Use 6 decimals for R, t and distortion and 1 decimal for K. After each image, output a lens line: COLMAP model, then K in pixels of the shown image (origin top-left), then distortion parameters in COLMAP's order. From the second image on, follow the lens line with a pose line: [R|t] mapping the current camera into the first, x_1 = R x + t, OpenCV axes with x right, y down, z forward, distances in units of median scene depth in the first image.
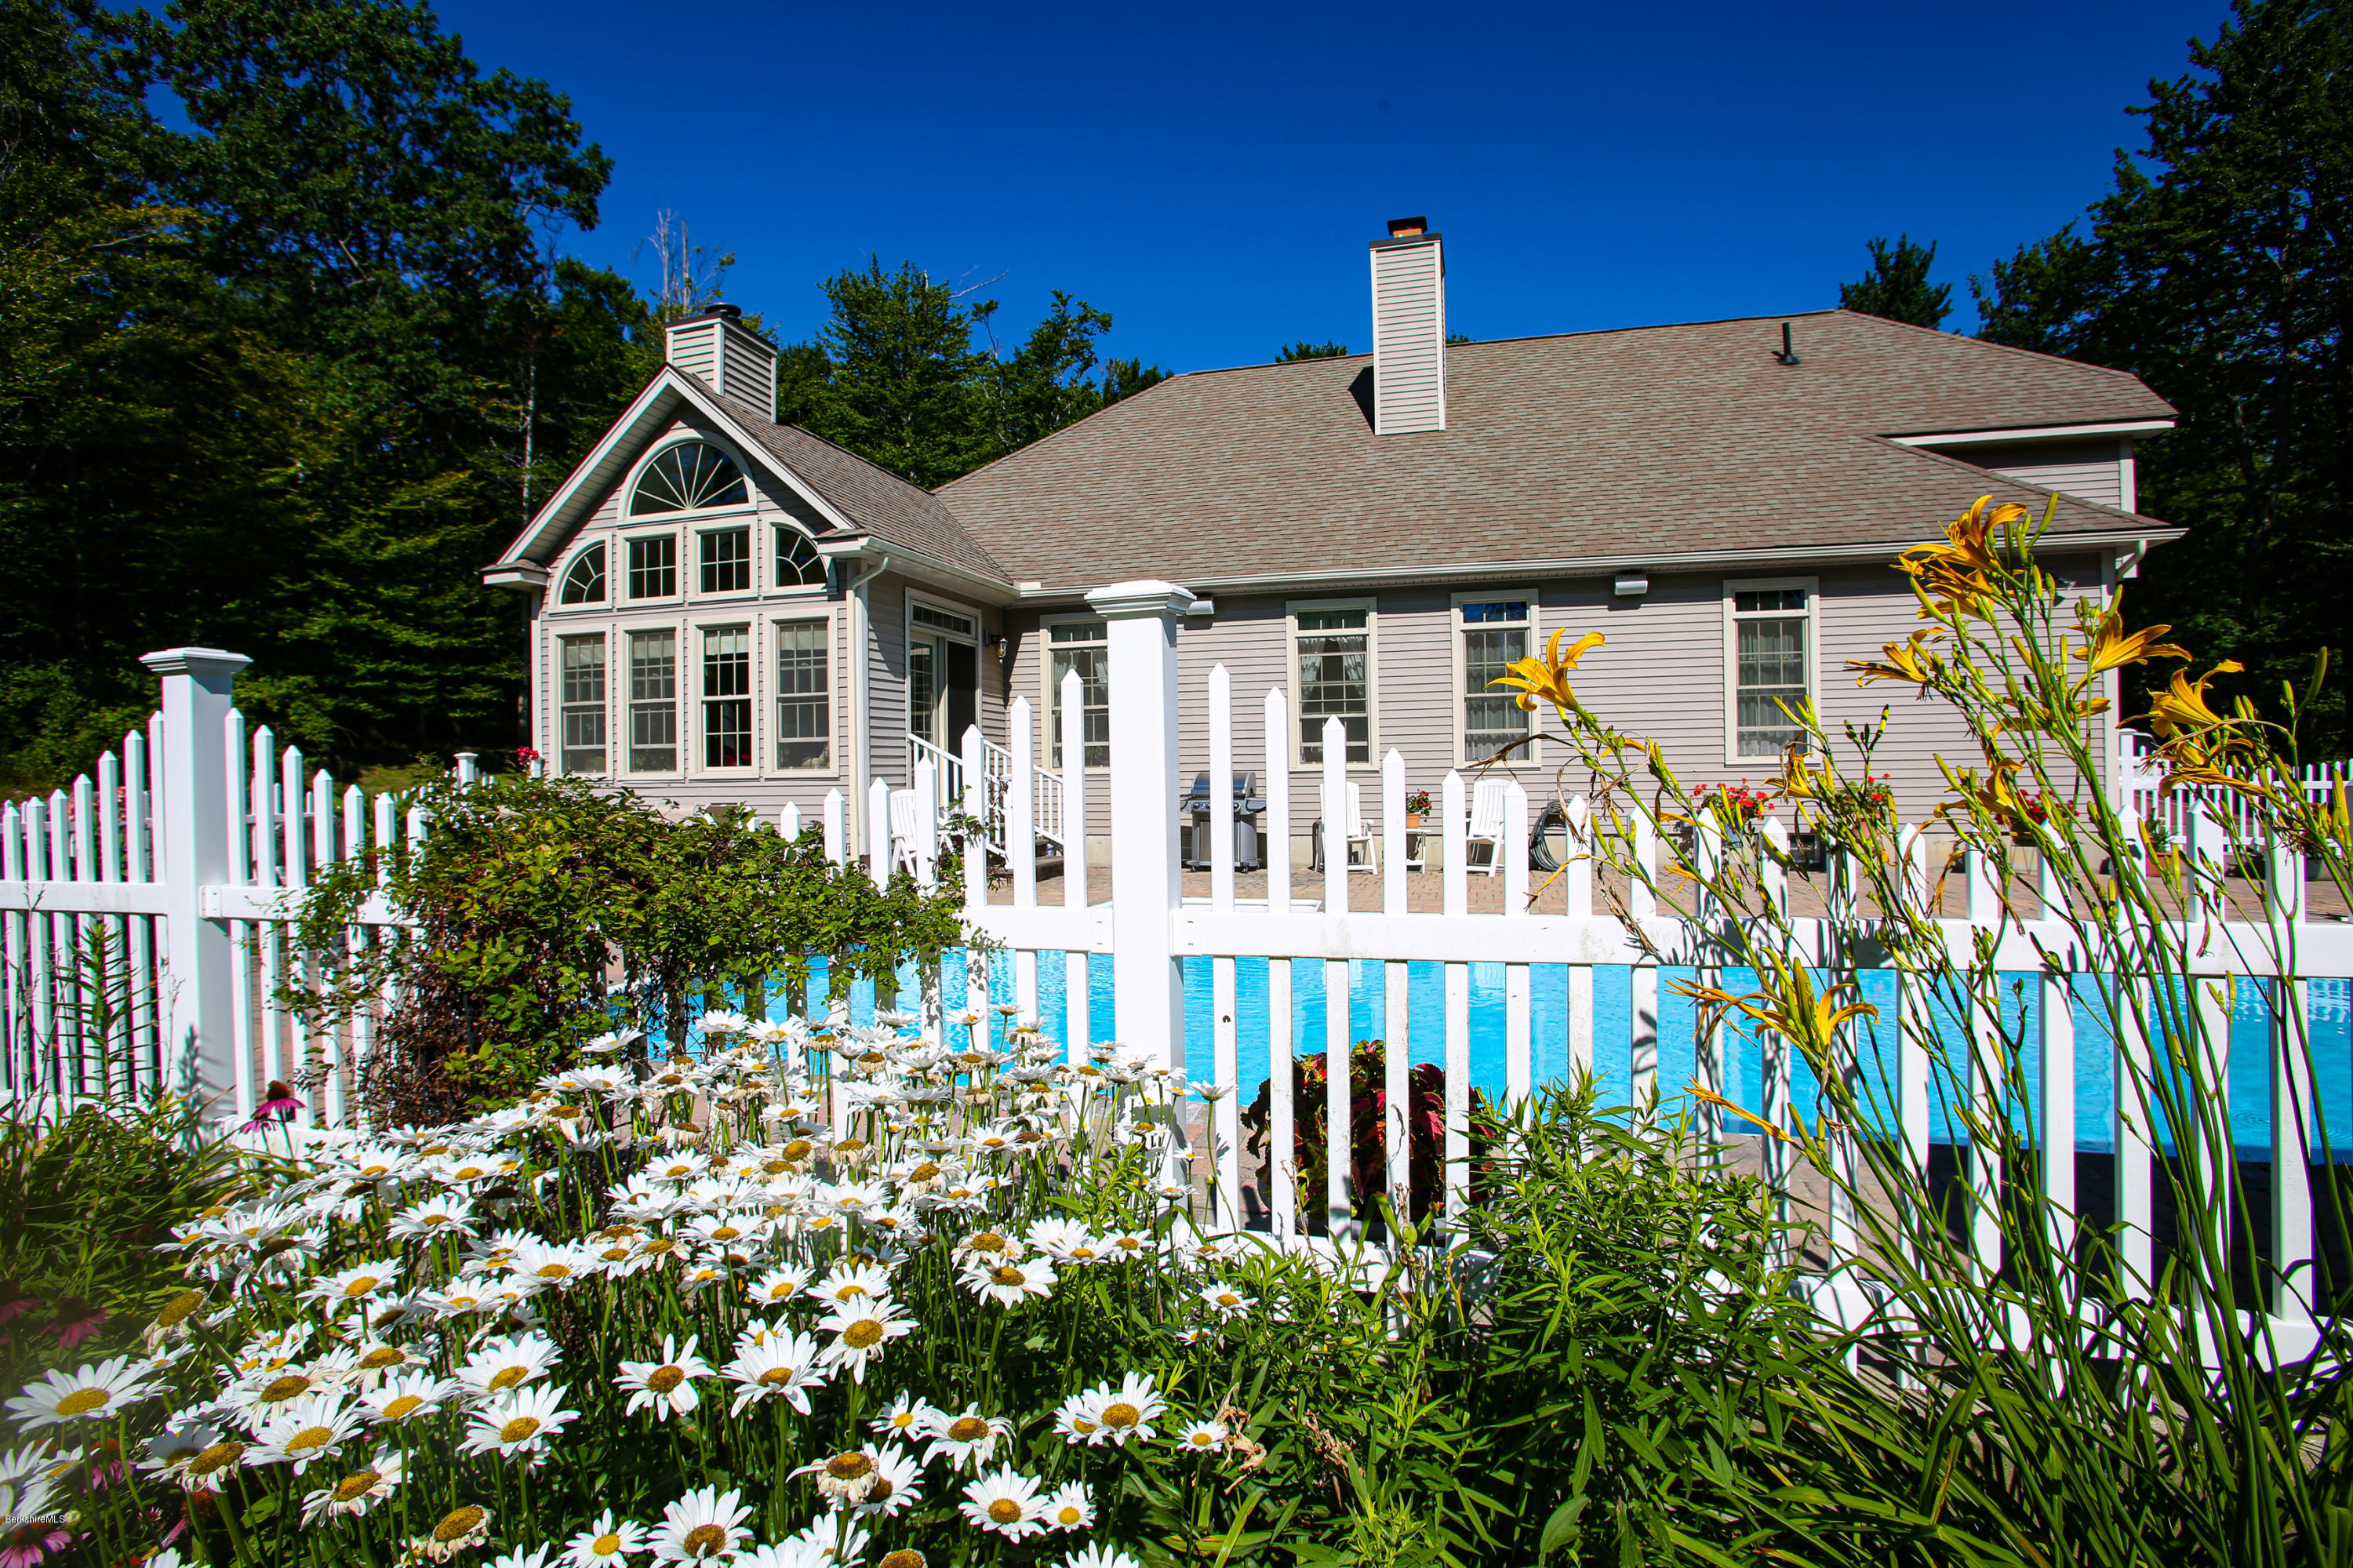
lens RADIAL K [[1123.7, 0, 1145.2], [0, 1123.7, 752.6], [0, 0, 1]] dist [-0.038363, 0.006462]
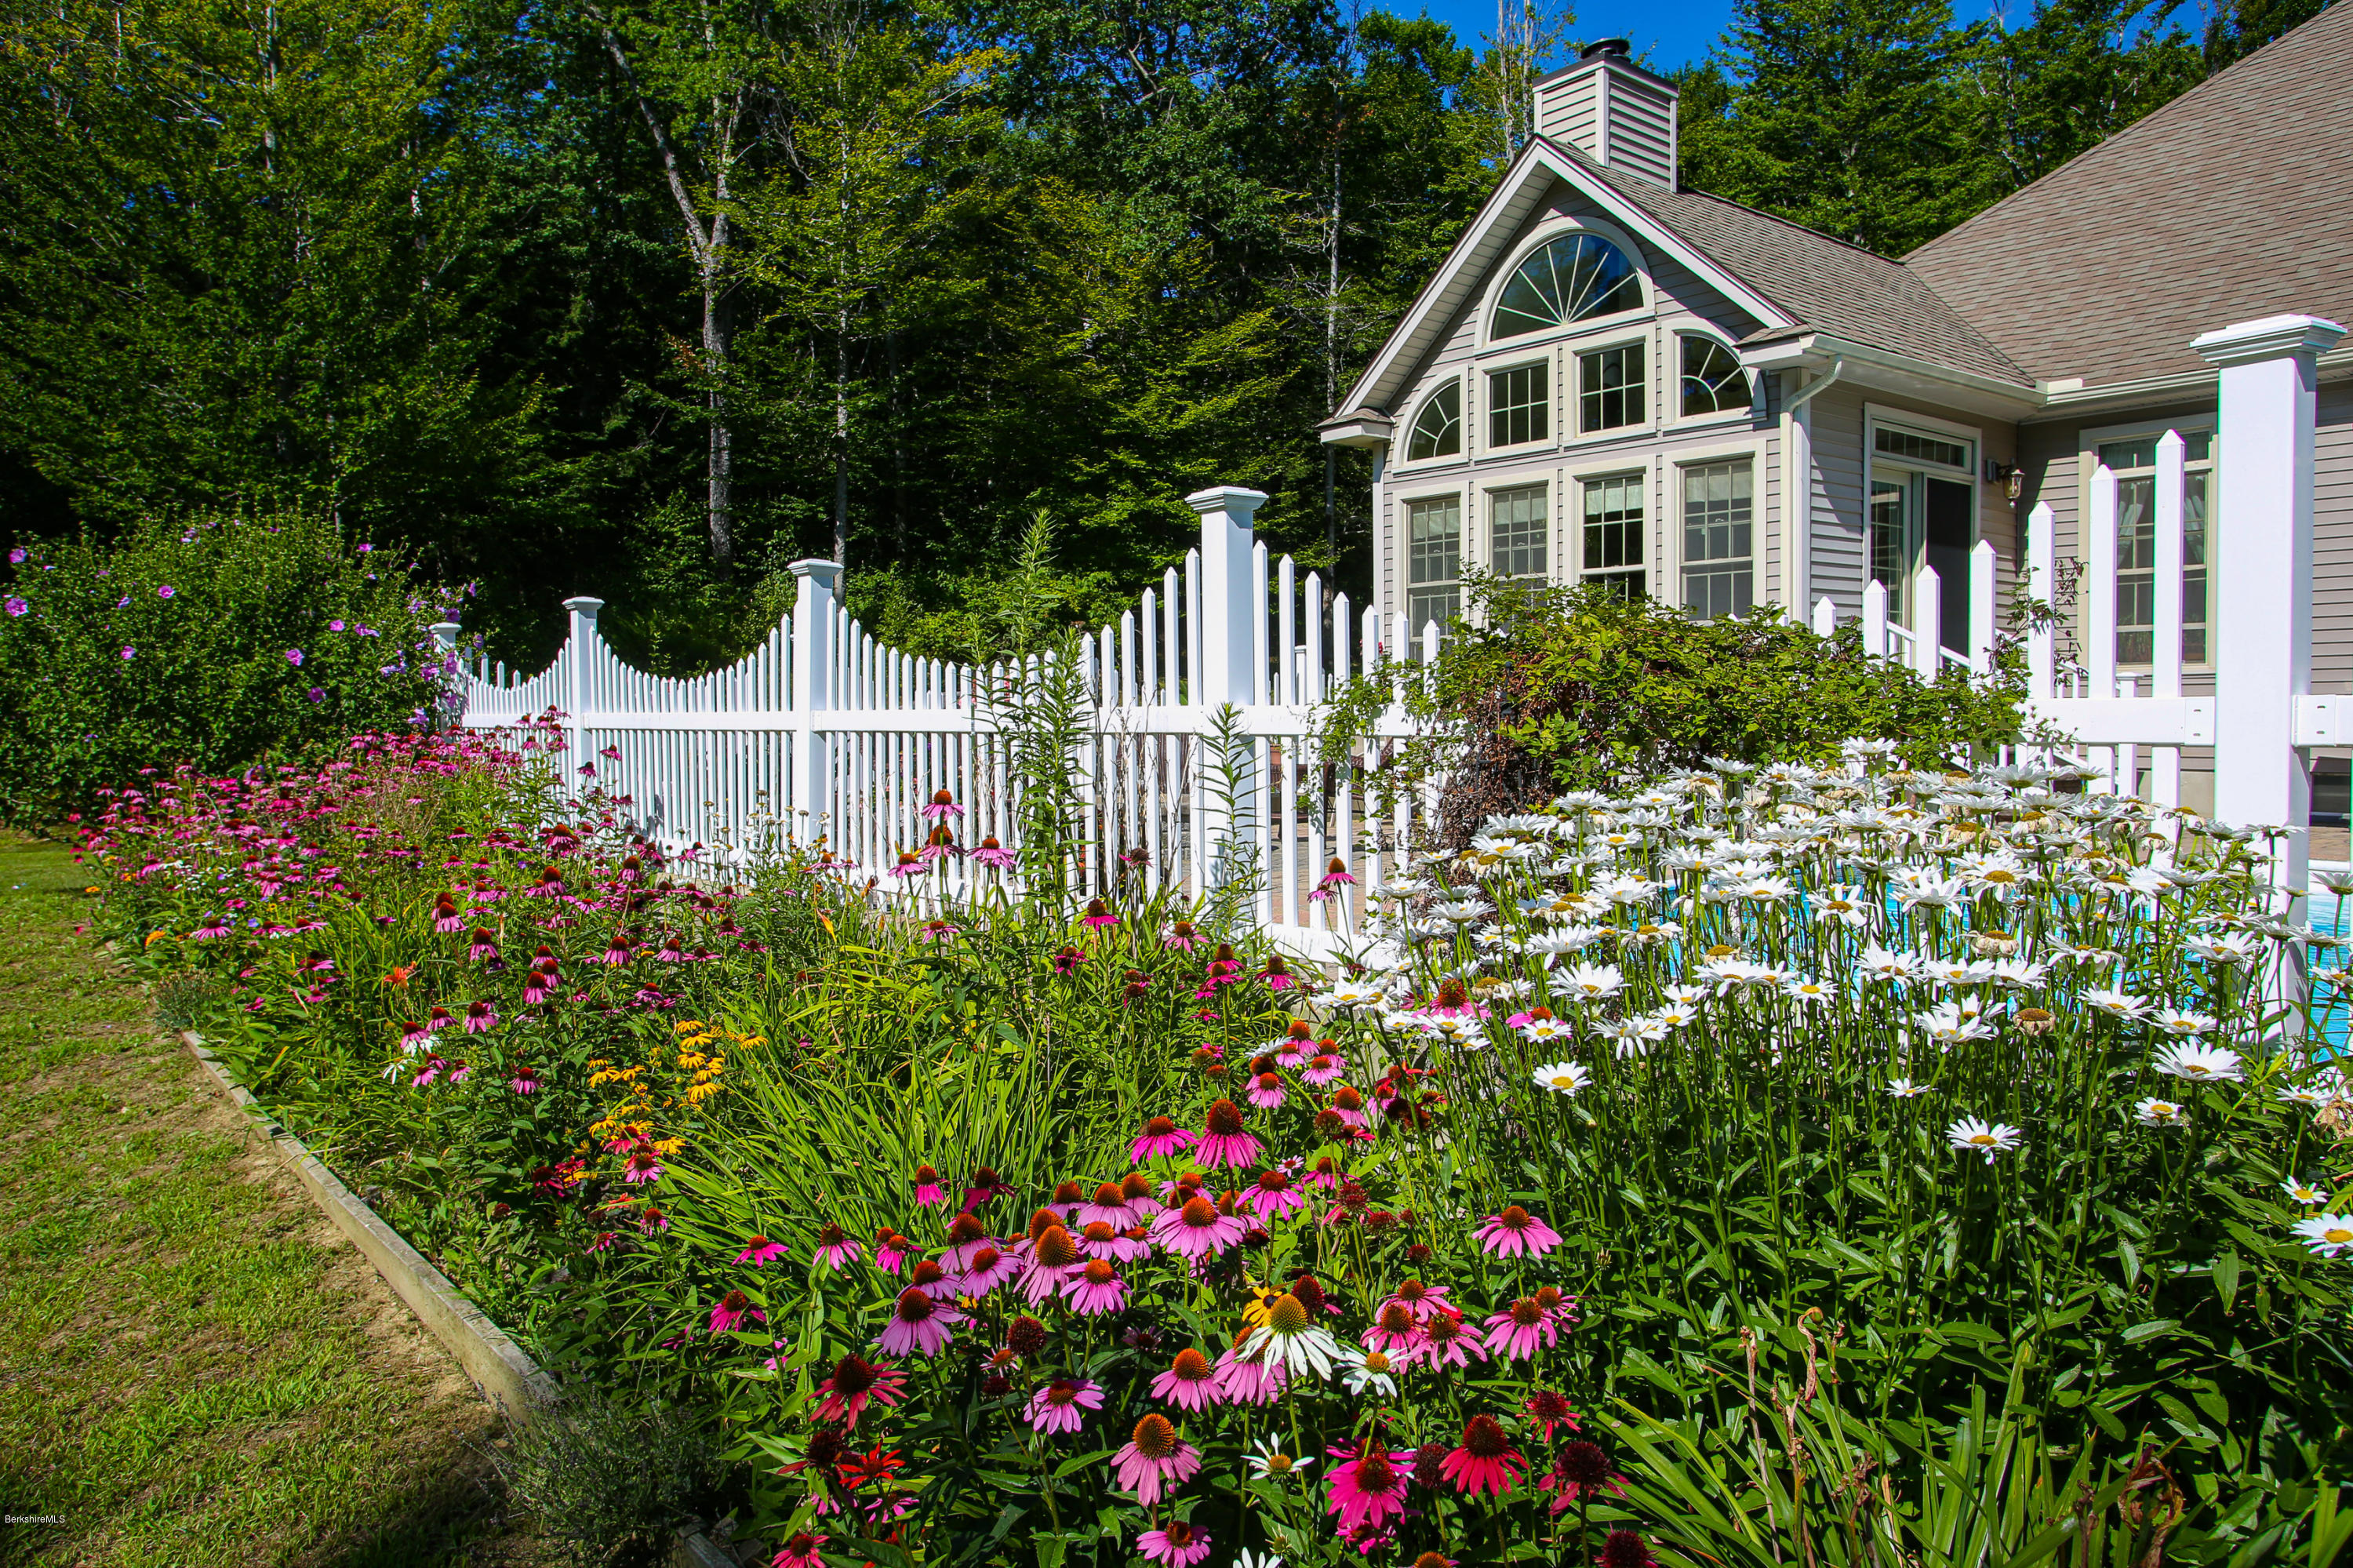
lens RADIAL K [[1663.1, 0, 1130.3], [0, 1663.1, 772.3], [0, 0, 1]] dist [-0.057635, 0.046266]
pose [[0.820691, 0.032464, -0.570450, 0.001355], [-0.000595, 0.998433, 0.055964, 0.024683], [0.571373, -0.045590, 0.819423, -0.108764]]
